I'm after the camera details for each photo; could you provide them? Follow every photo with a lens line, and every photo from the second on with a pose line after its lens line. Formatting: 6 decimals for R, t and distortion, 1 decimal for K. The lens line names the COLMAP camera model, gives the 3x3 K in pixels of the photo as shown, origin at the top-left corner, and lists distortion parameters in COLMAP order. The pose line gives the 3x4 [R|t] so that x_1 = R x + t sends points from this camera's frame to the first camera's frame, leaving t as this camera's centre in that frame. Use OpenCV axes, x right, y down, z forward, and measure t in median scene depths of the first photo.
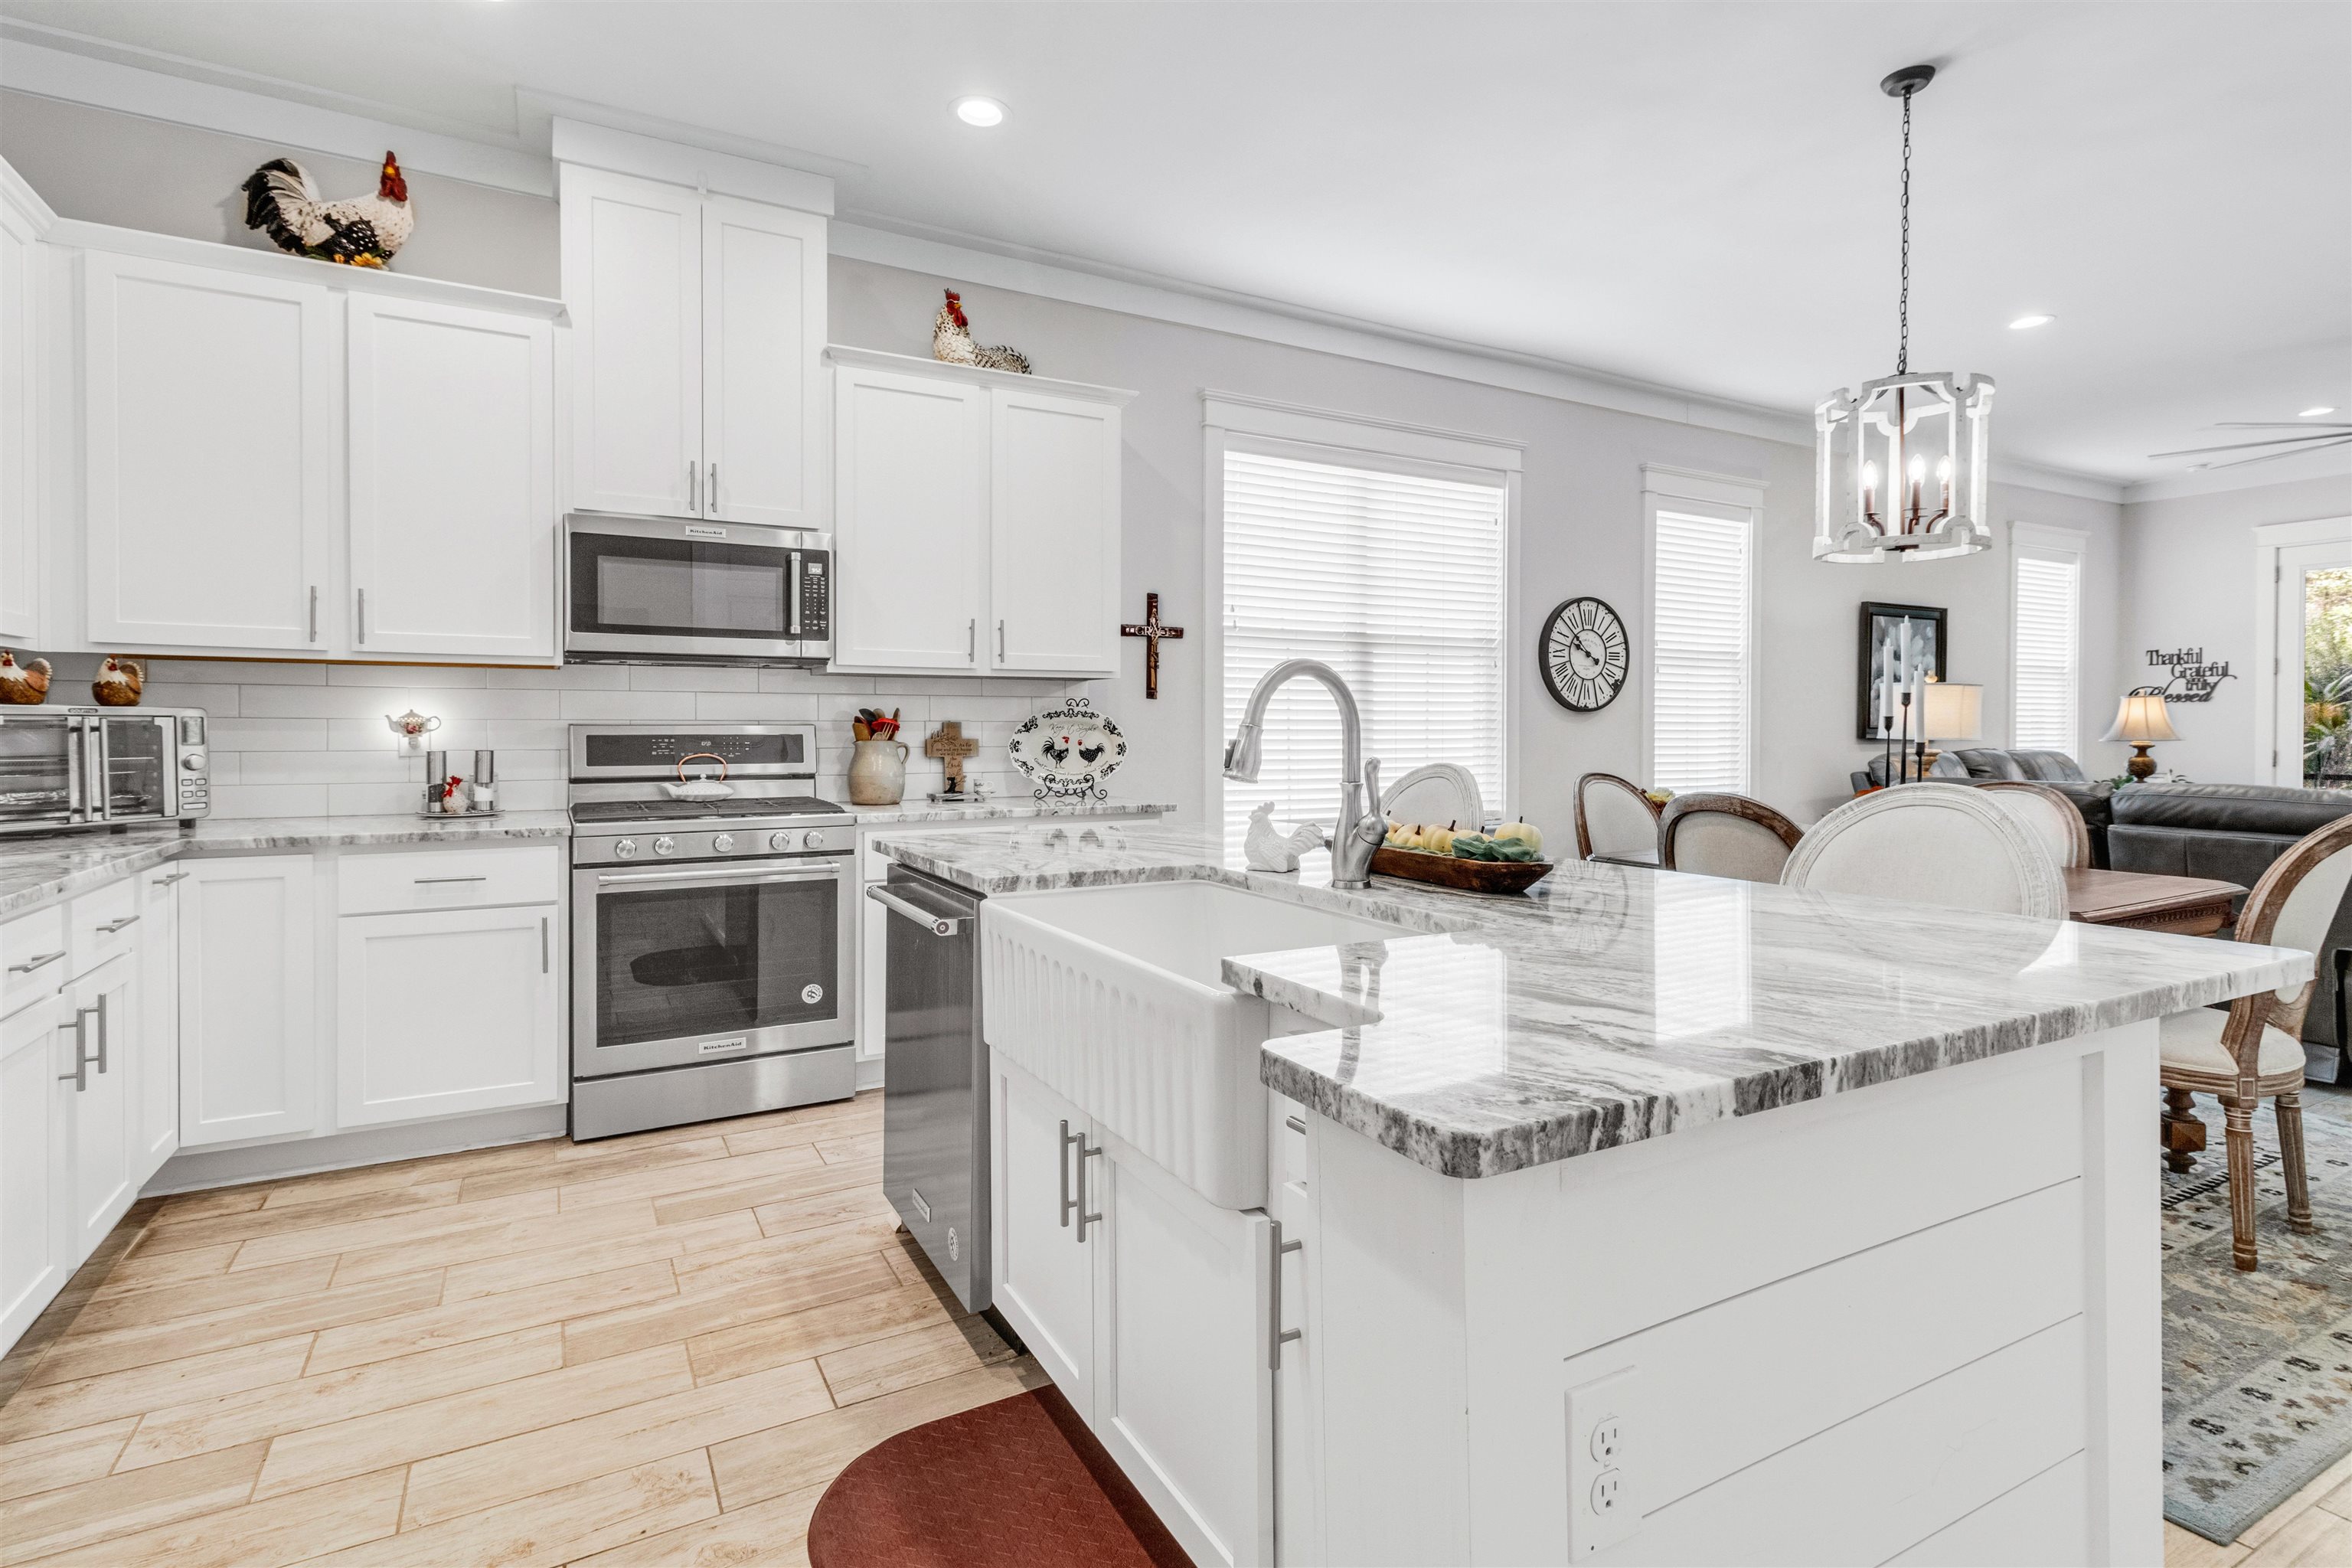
lens RADIAL K [[1140.3, 0, 1089.4], [0, 1140.3, 743.5], [0, 0, 1]] dist [-0.000690, 0.002921]
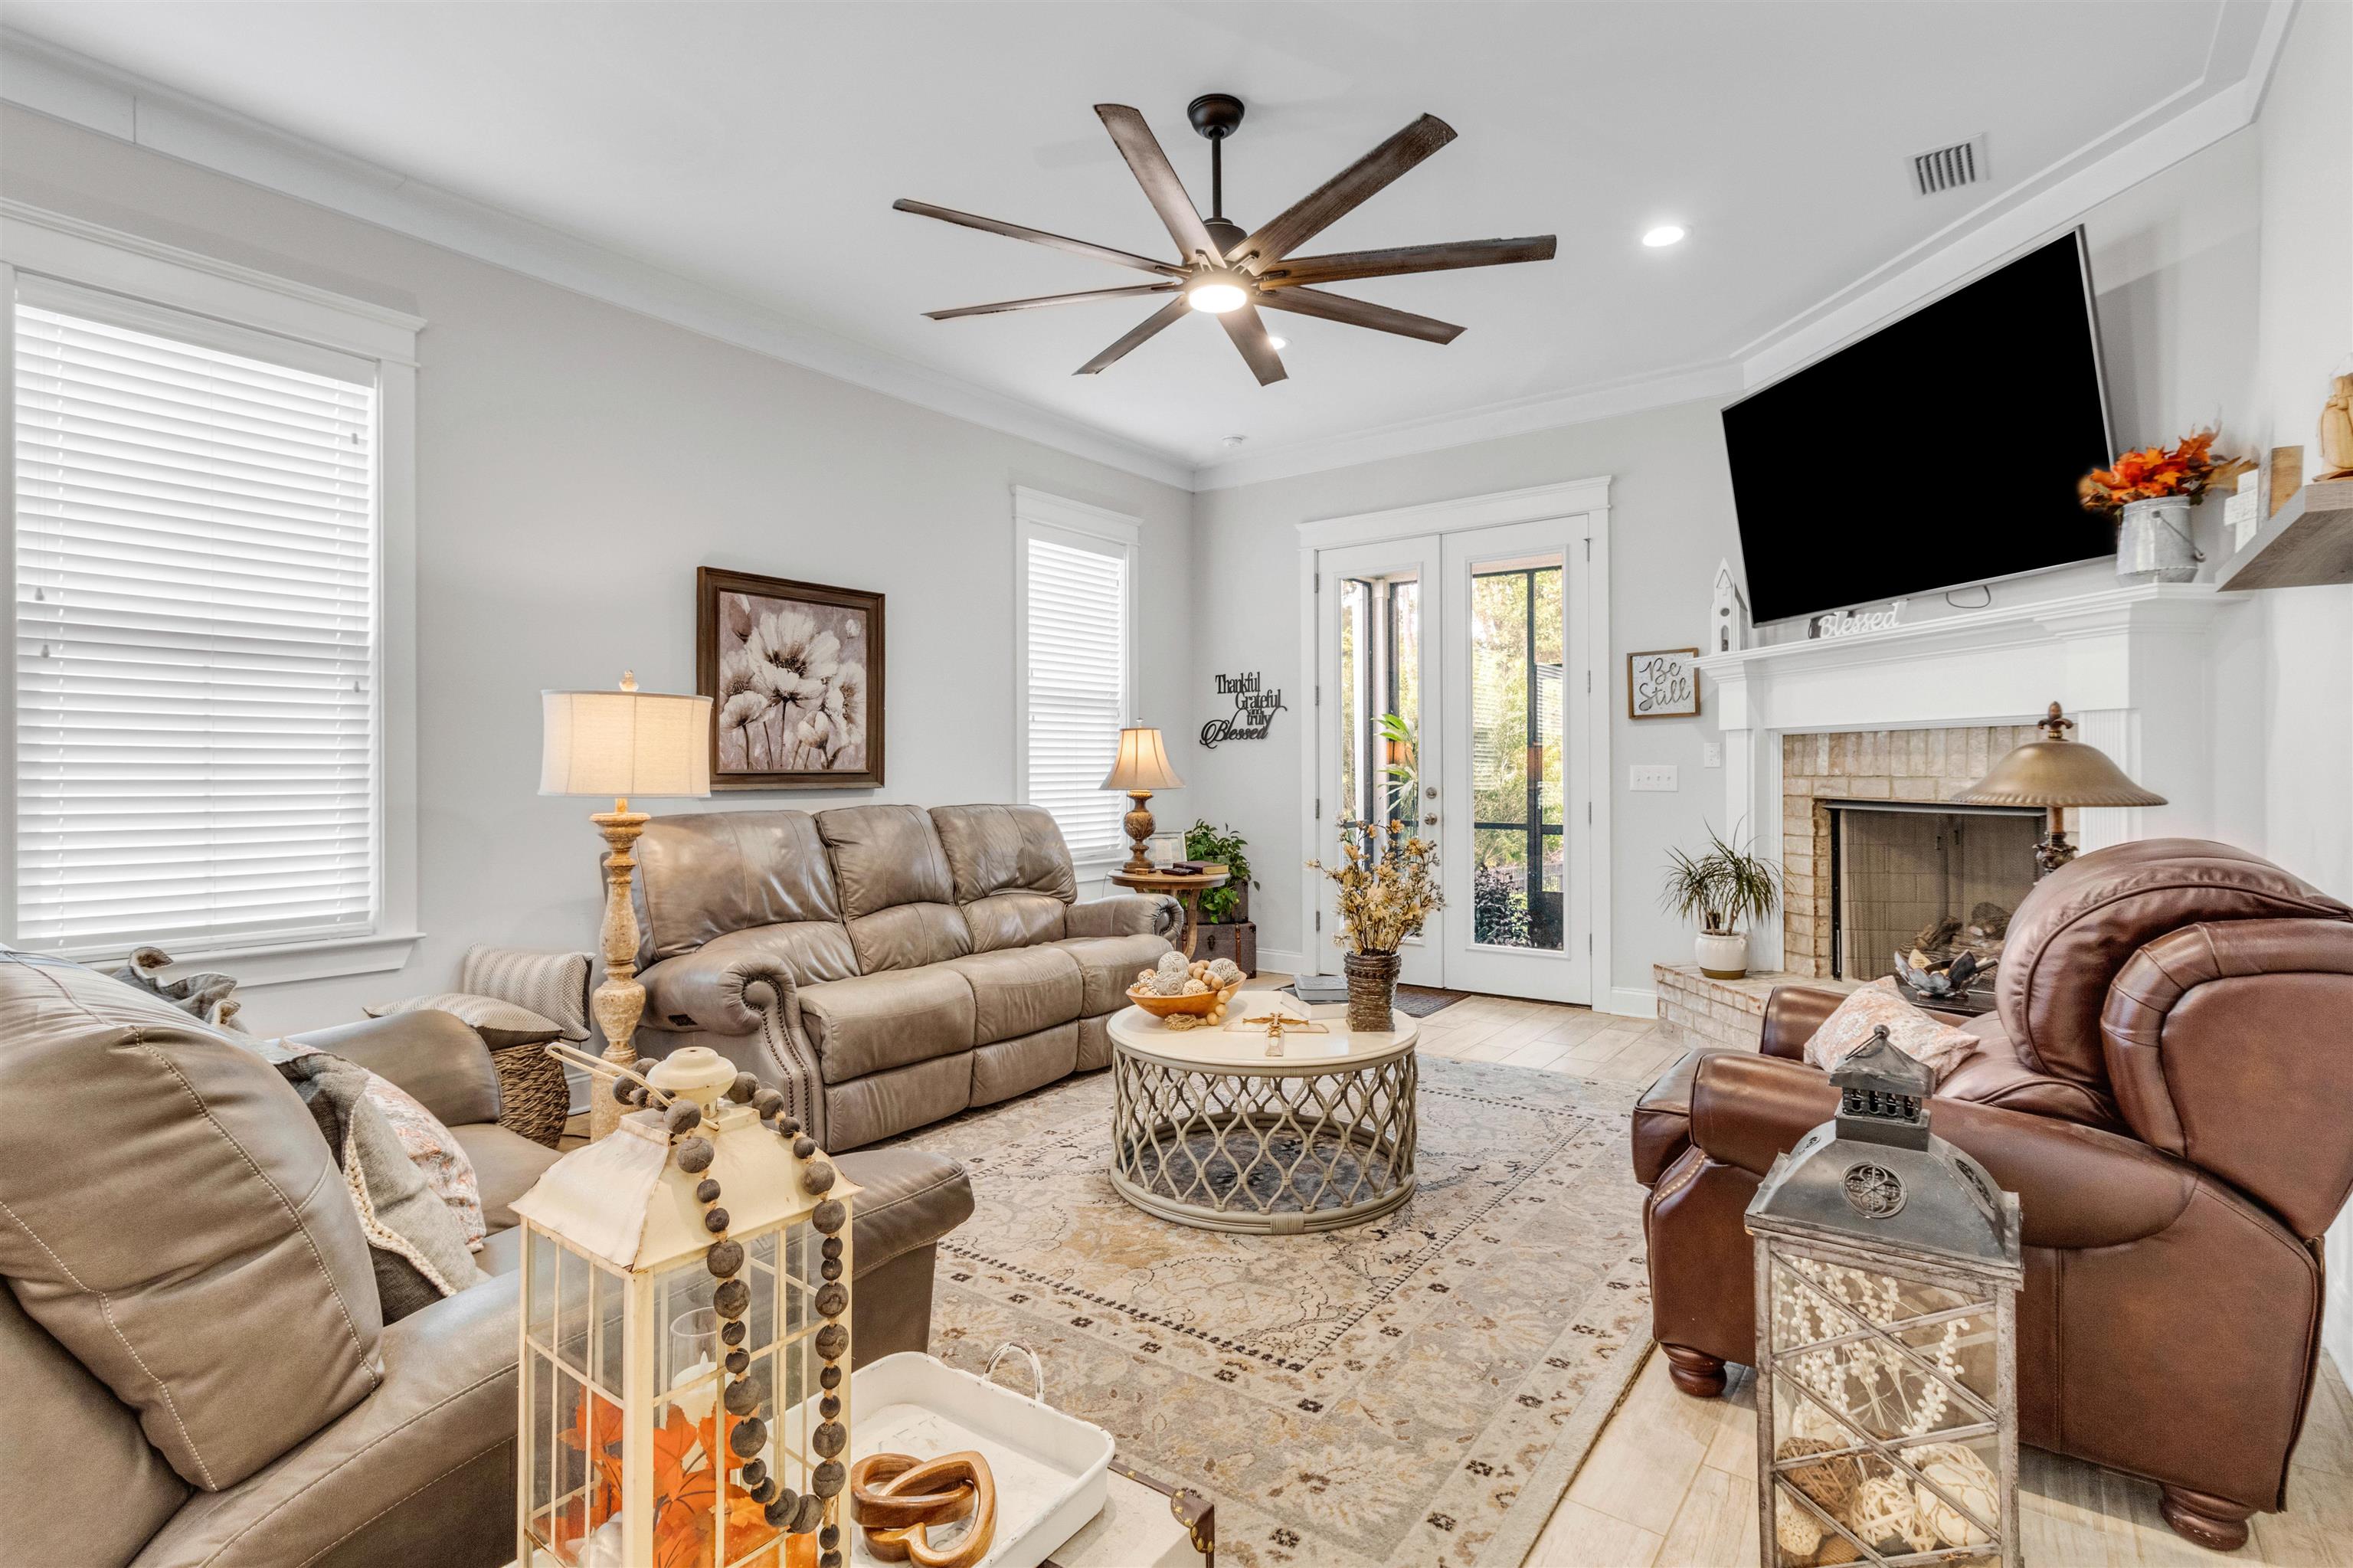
lens RADIAL K [[1140.8, 0, 1200.5], [0, 1140.8, 767.1], [0, 0, 1]] dist [-0.000690, 0.002921]
pose [[0.888904, -0.002993, 0.458083, 1.126457], [0.011107, 0.999825, -0.015020, -0.008090], [-0.457958, 0.018440, 0.888783, 0.580701]]
